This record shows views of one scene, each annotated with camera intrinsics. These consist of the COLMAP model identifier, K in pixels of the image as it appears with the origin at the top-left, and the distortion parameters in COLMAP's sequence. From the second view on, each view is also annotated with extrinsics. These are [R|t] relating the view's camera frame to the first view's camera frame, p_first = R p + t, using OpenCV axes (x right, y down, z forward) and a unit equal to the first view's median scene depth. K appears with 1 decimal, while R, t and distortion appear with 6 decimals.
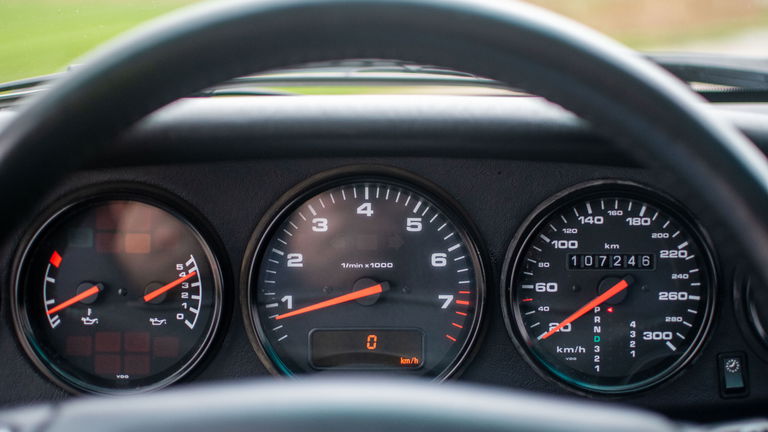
lens RADIAL K [[1237.8, 0, 384.0], [0, 1237.8, 216.0], [0, 0, 1]] dist [-0.192947, 0.084034]
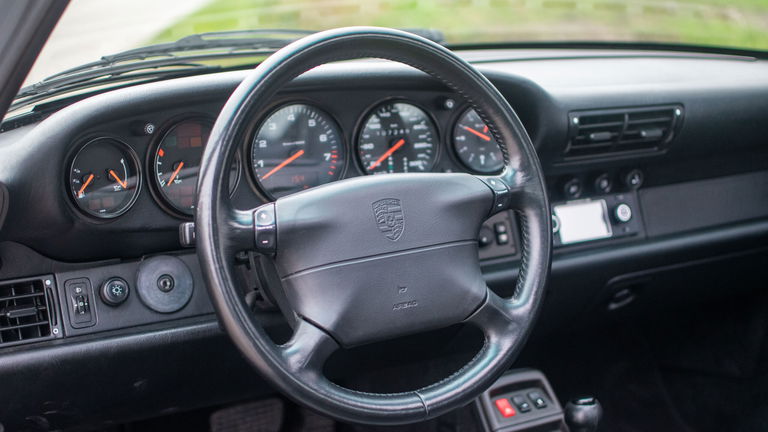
lens RADIAL K [[1237.8, 0, 384.0], [0, 1237.8, 216.0], [0, 0, 1]] dist [-0.192947, 0.084034]
pose [[0.869001, -0.109226, 0.482604, -0.940150], [0.083957, 0.993738, 0.073732, 0.020462], [-0.487636, -0.023555, 0.872729, -0.970644]]
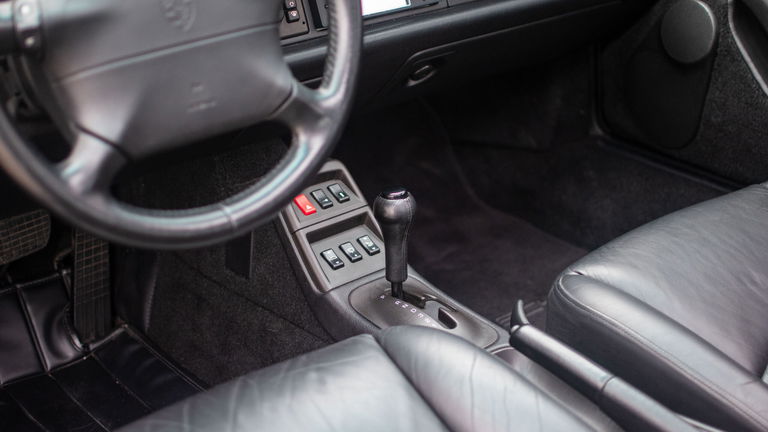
lens RADIAL K [[1237.8, 0, 384.0], [0, 1237.8, 216.0], [0, 0, 1]] dist [-0.192947, 0.084034]
pose [[0.741592, -0.260779, 0.618090, -0.860566], [0.098805, 0.953763, 0.283856, 0.005789], [-0.663535, -0.149435, 0.733069, -0.684555]]
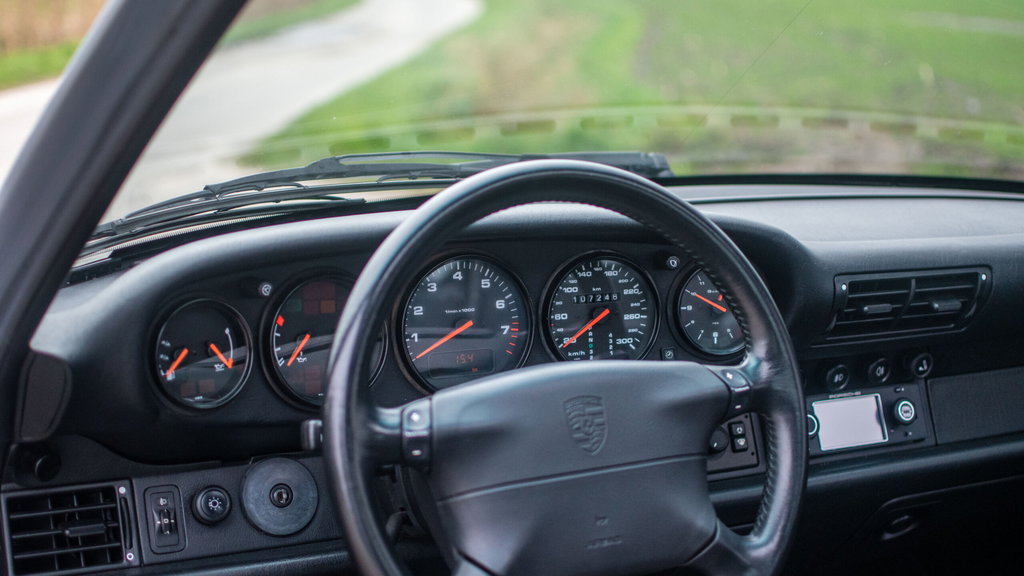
lens RADIAL K [[1650.4, 0, 512.0], [0, 1650.4, 288.0], [0, 0, 1]] dist [-0.192947, 0.084034]
pose [[0.891427, -0.061587, 0.448961, -0.915690], [0.056574, 0.998096, 0.024585, -0.038285], [-0.449620, 0.003484, 0.893213, -0.938135]]
